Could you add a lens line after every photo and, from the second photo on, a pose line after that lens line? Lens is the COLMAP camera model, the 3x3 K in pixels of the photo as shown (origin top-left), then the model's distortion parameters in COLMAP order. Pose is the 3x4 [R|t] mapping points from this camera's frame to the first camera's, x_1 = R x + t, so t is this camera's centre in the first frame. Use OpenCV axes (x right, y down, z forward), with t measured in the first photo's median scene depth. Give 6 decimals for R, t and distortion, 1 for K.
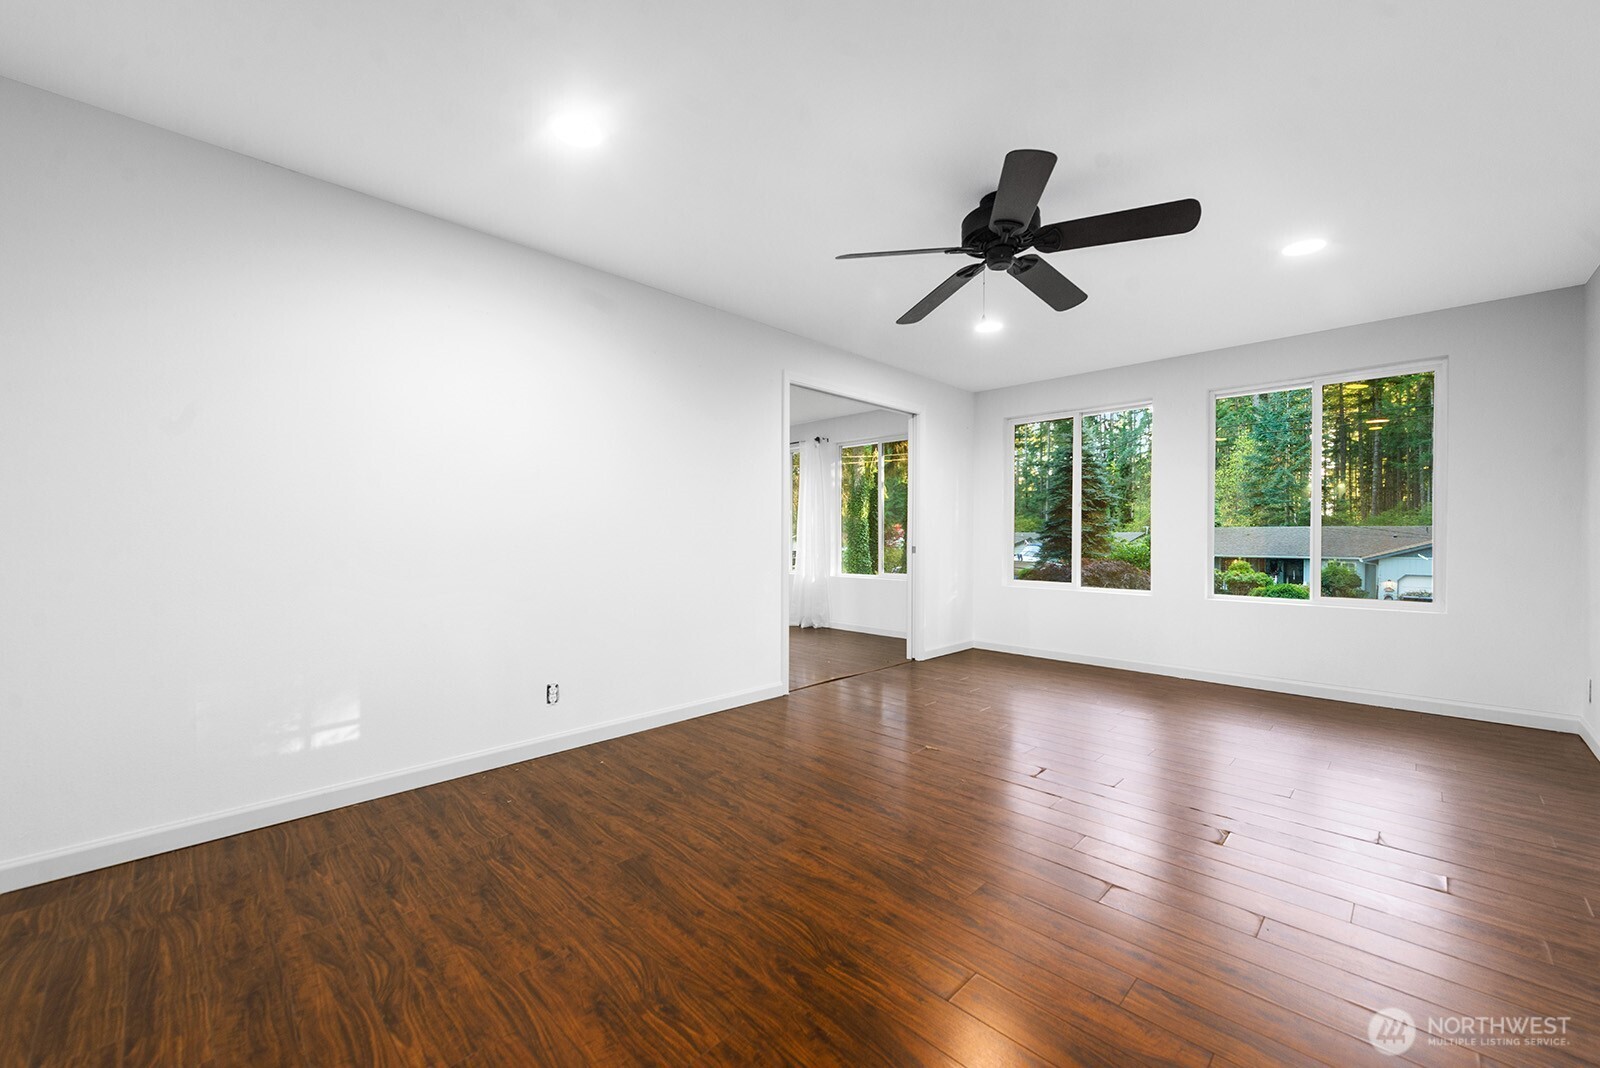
lens RADIAL K [[629.6, 0, 806.4], [0, 629.6, 538.5], [0, 0, 1]] dist [0.000747, 0.000019]
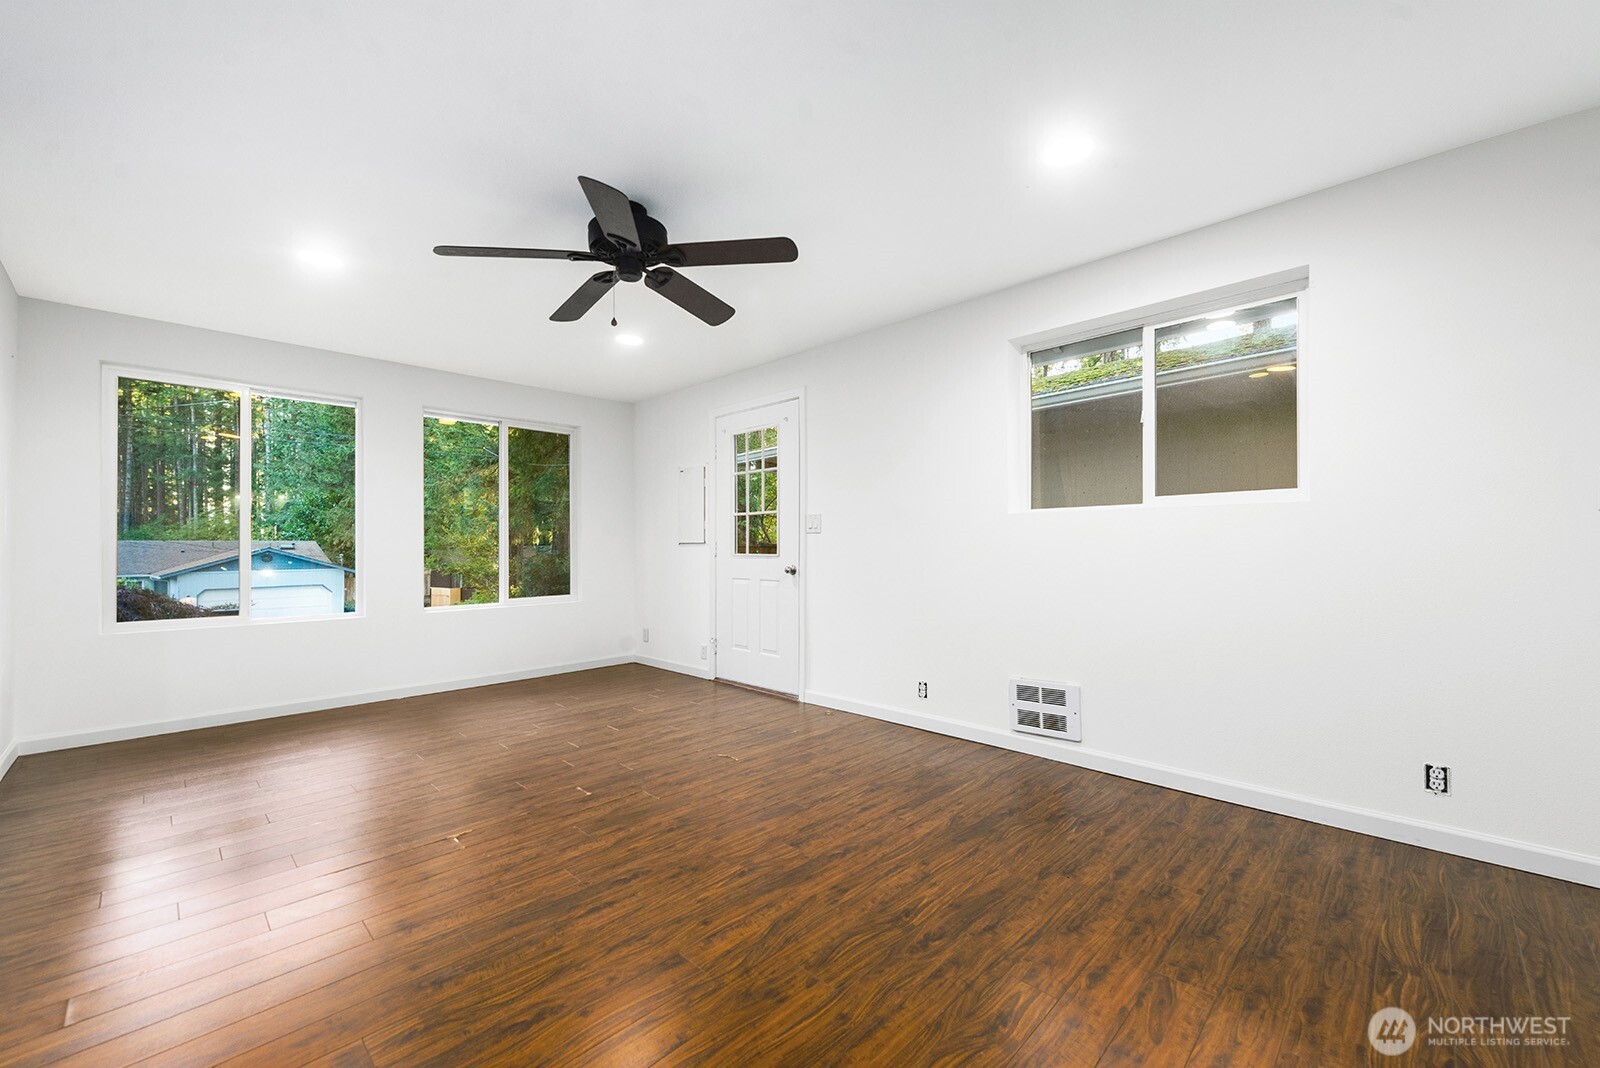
lens RADIAL K [[629.6, 0, 806.4], [0, 629.6, 538.5], [0, 0, 1]] dist [0.000747, 0.000019]
pose [[0.005107, 0.006835, 0.999964, -0.708678], [0.015702, 0.999853, -0.006914, -0.007336], [-0.999864, 0.015736, 0.004999, 0.750403]]
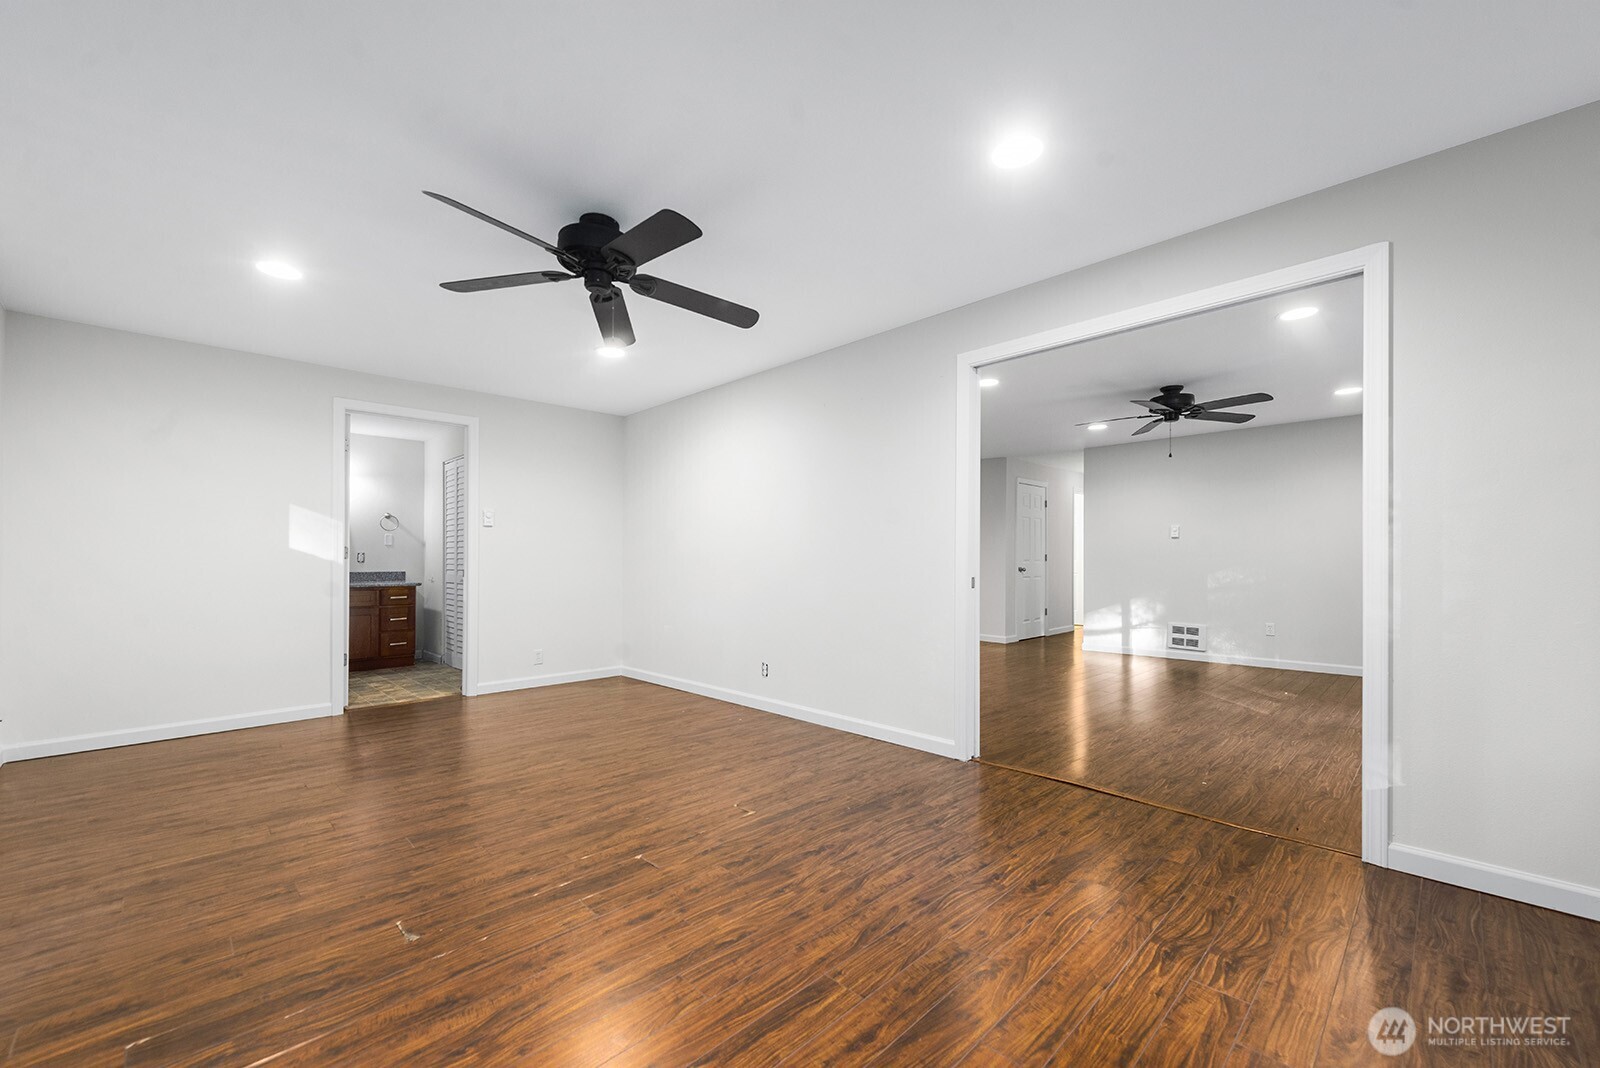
lens RADIAL K [[648.2, 0, 805.7], [0, 648.2, 558.9], [0, 0, 1]] dist [-0.001201, -0.000100]
pose [[-0.024049, -0.005003, -0.999698, 1.357280], [-0.005624, 0.999972, -0.004869, -0.000468], [0.999695, 0.005506, -0.024076, 1.412984]]
